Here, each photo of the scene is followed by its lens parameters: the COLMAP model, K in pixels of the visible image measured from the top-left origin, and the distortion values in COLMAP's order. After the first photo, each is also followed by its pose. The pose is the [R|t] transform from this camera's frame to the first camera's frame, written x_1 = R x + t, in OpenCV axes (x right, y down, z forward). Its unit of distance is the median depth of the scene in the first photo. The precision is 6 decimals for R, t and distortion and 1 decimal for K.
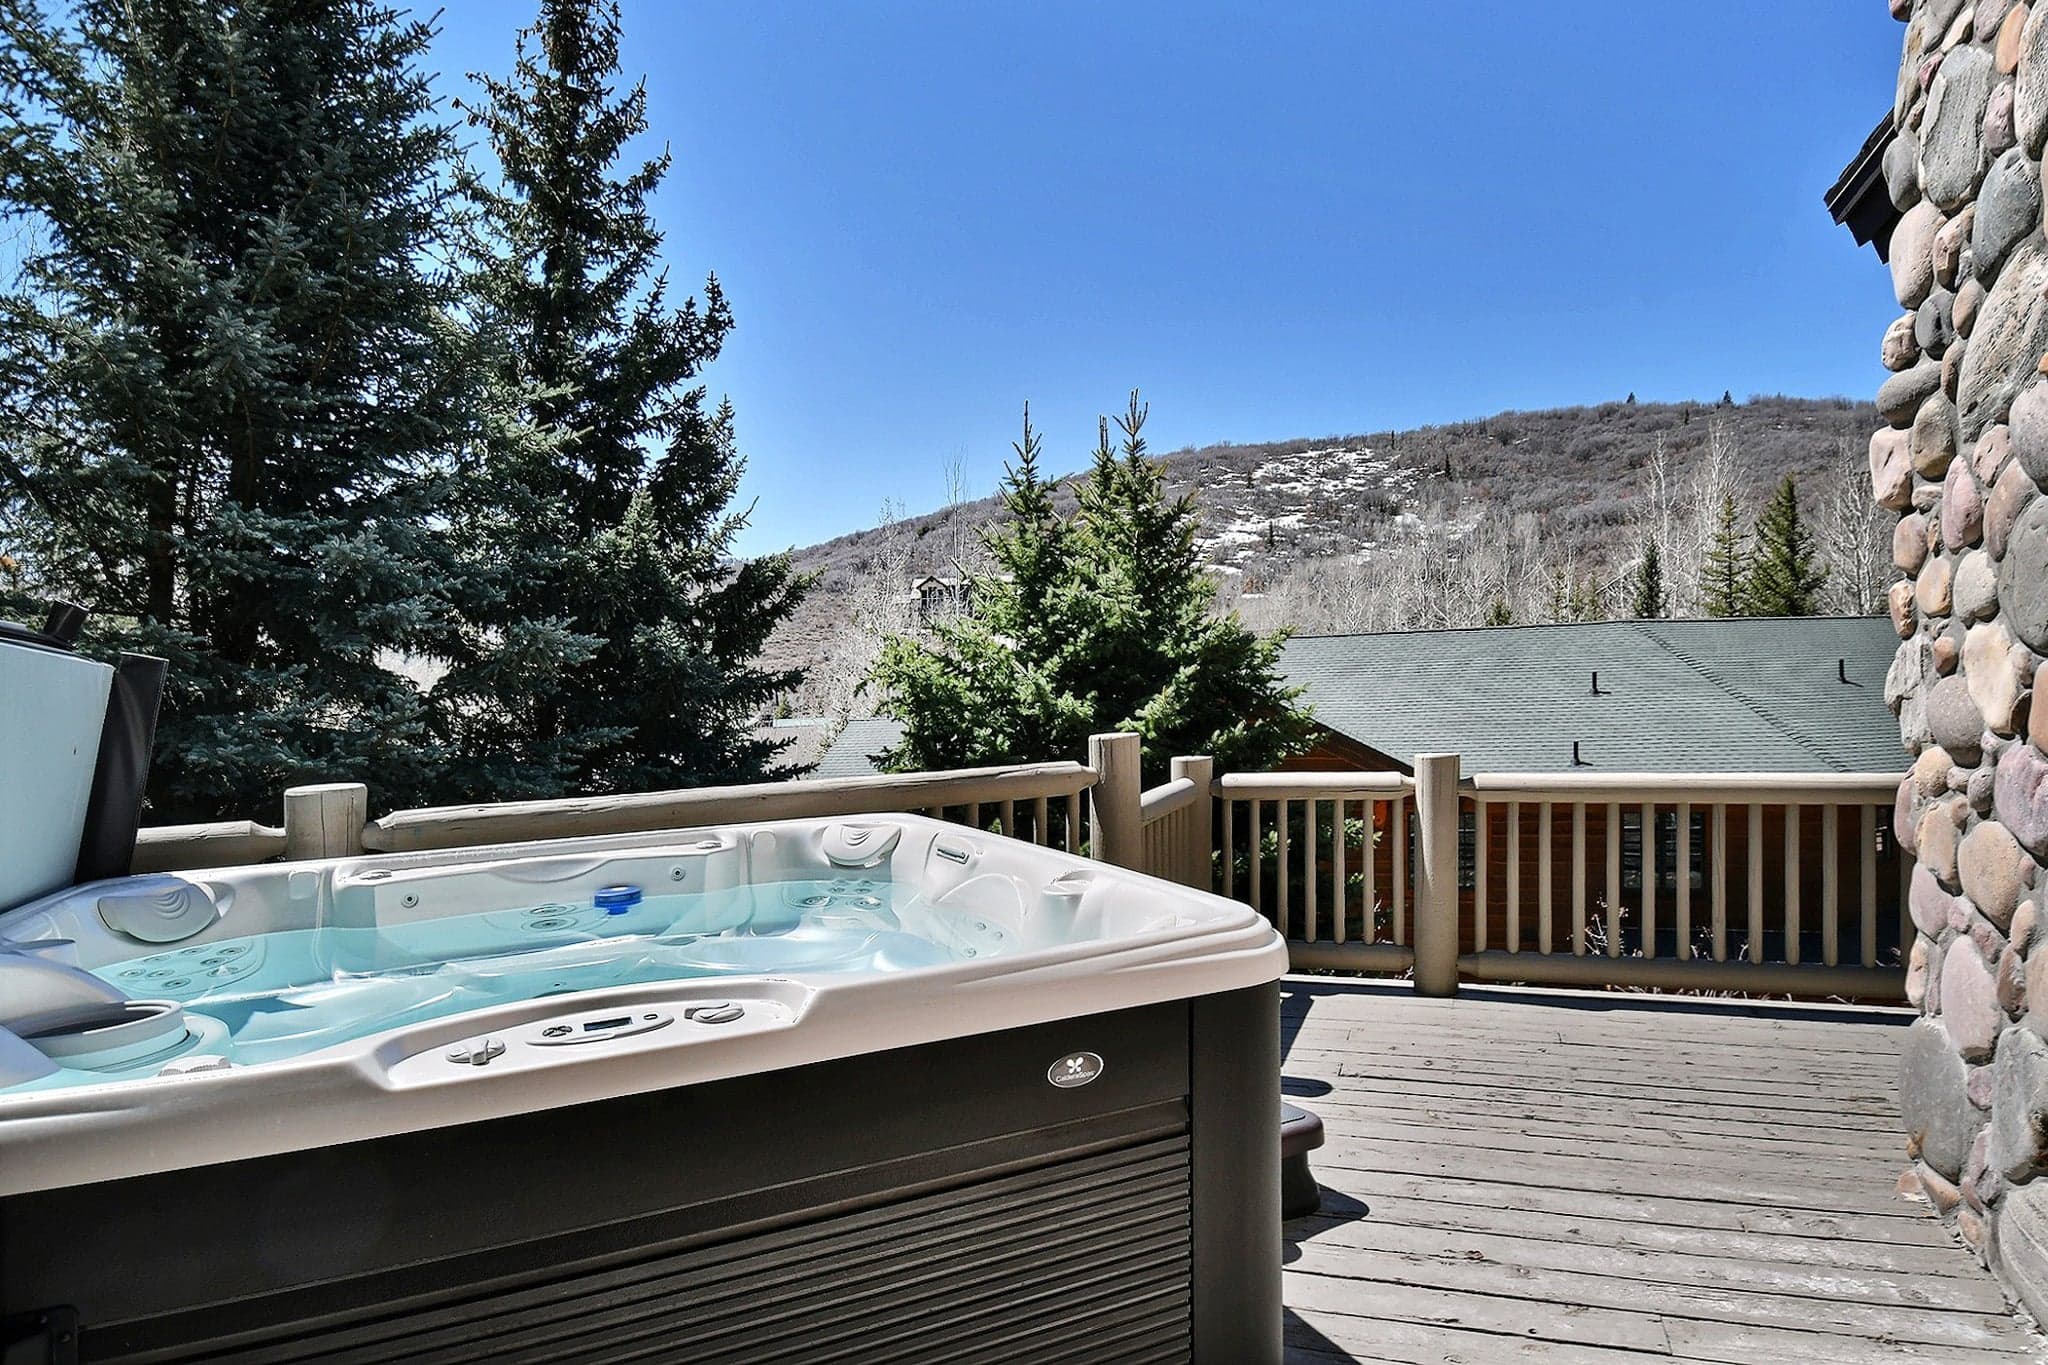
lens RADIAL K [[1374.7, 0, 1034.2], [0, 1374.7, 684.8], [0, 0, 1]] dist [-0.004752, -0.002209]
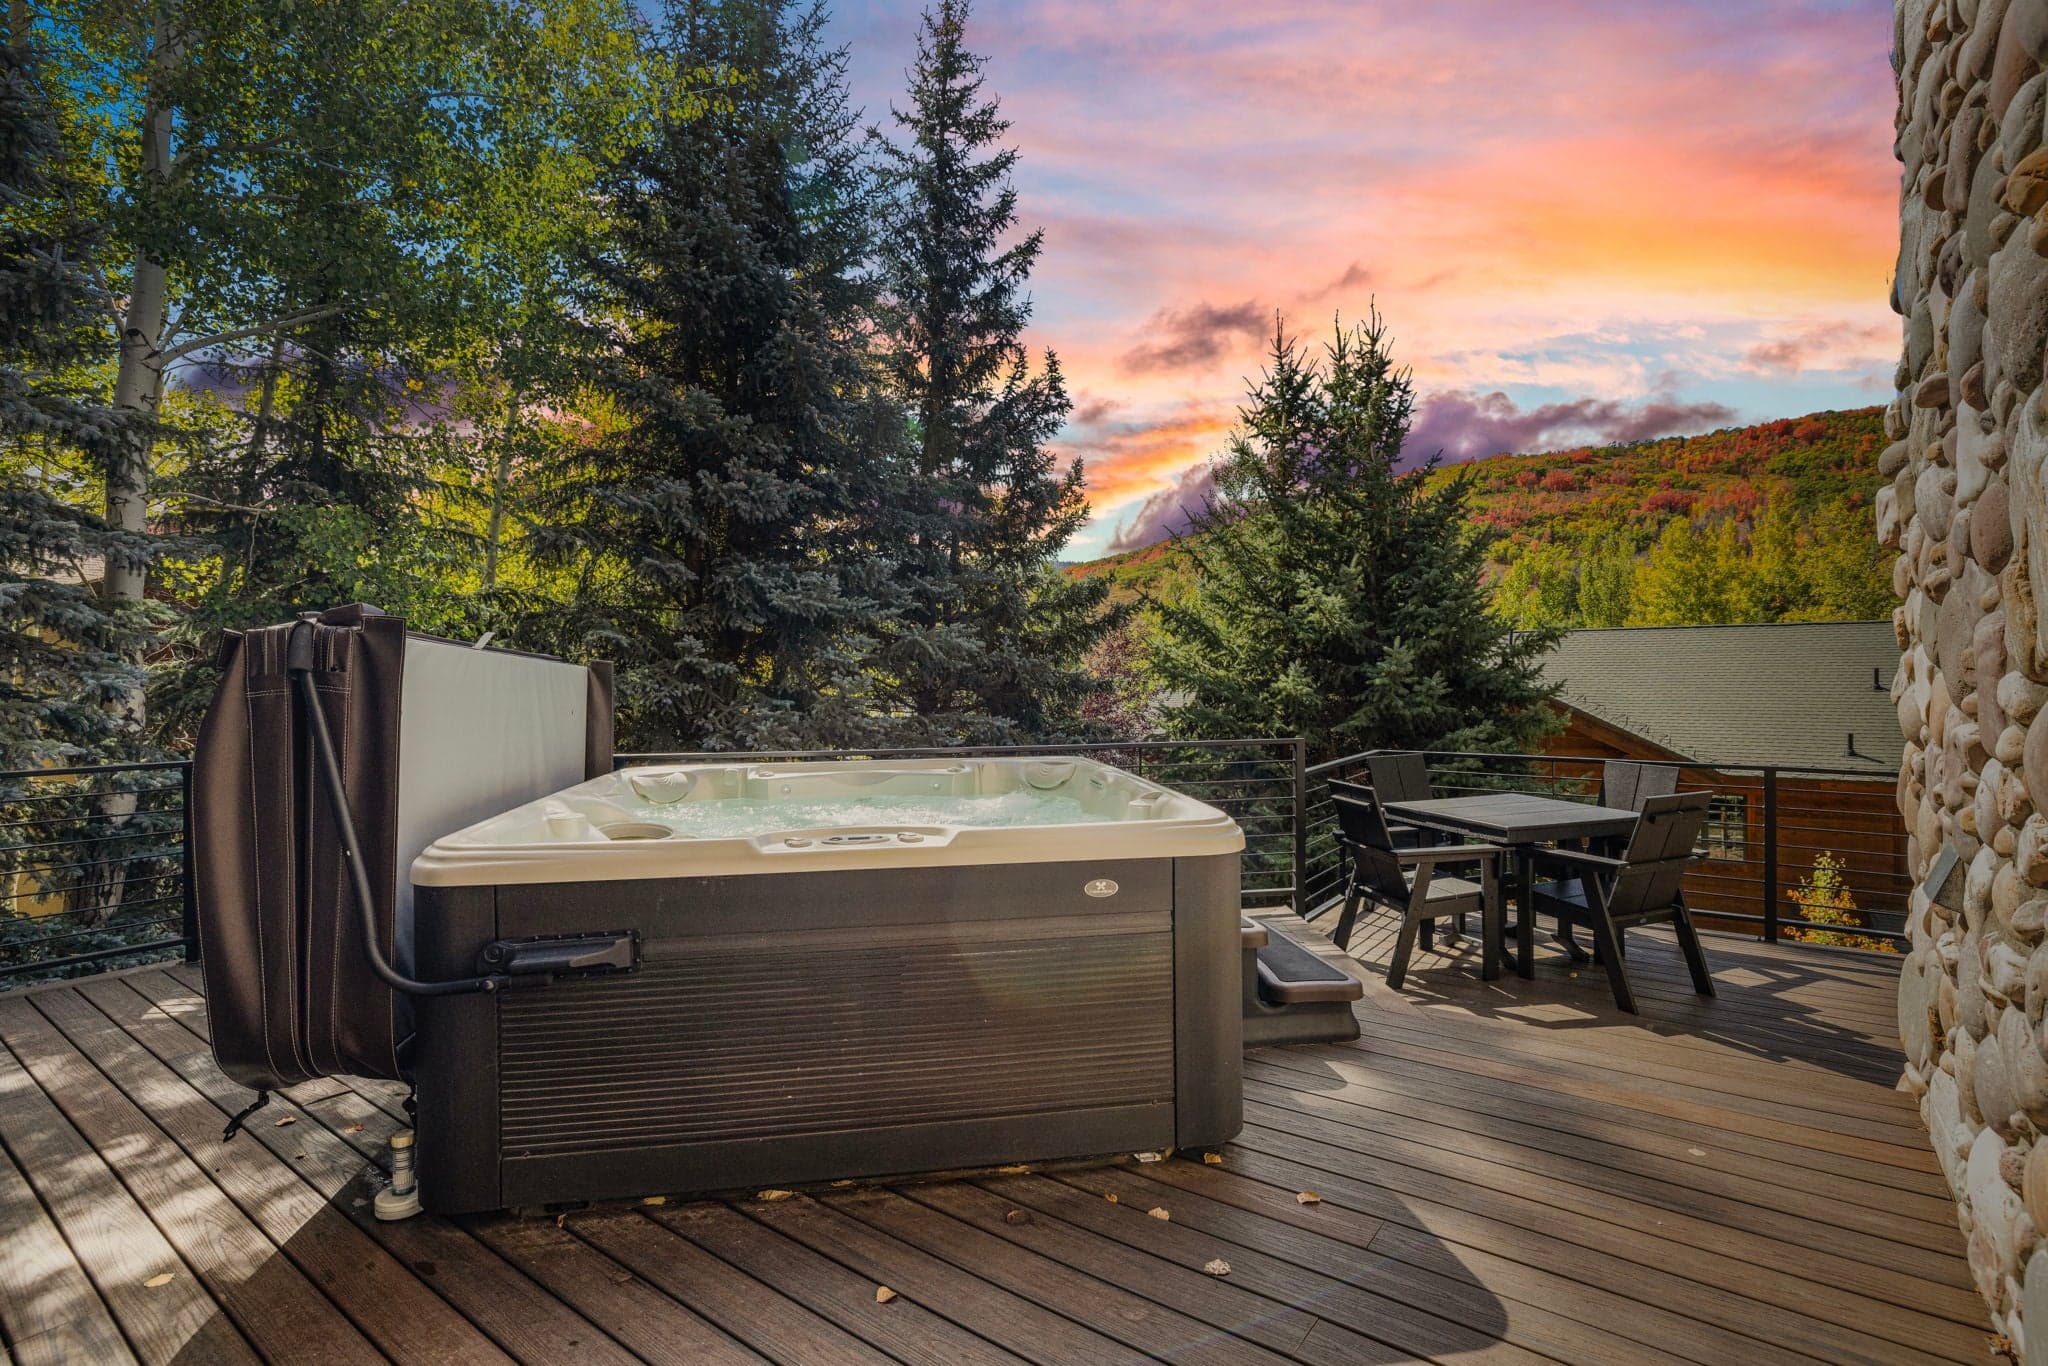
lens RADIAL K [[1374.7, 0, 1034.2], [0, 1374.7, 685.3], [0, 0, 1]] dist [-0.004752, -0.002209]
pose [[0.953500, 0.008114, -0.301283, 0.484965], [-0.004994, 0.999926, 0.011124, -0.017077], [0.301351, -0.009102, 0.953470, -0.785490]]
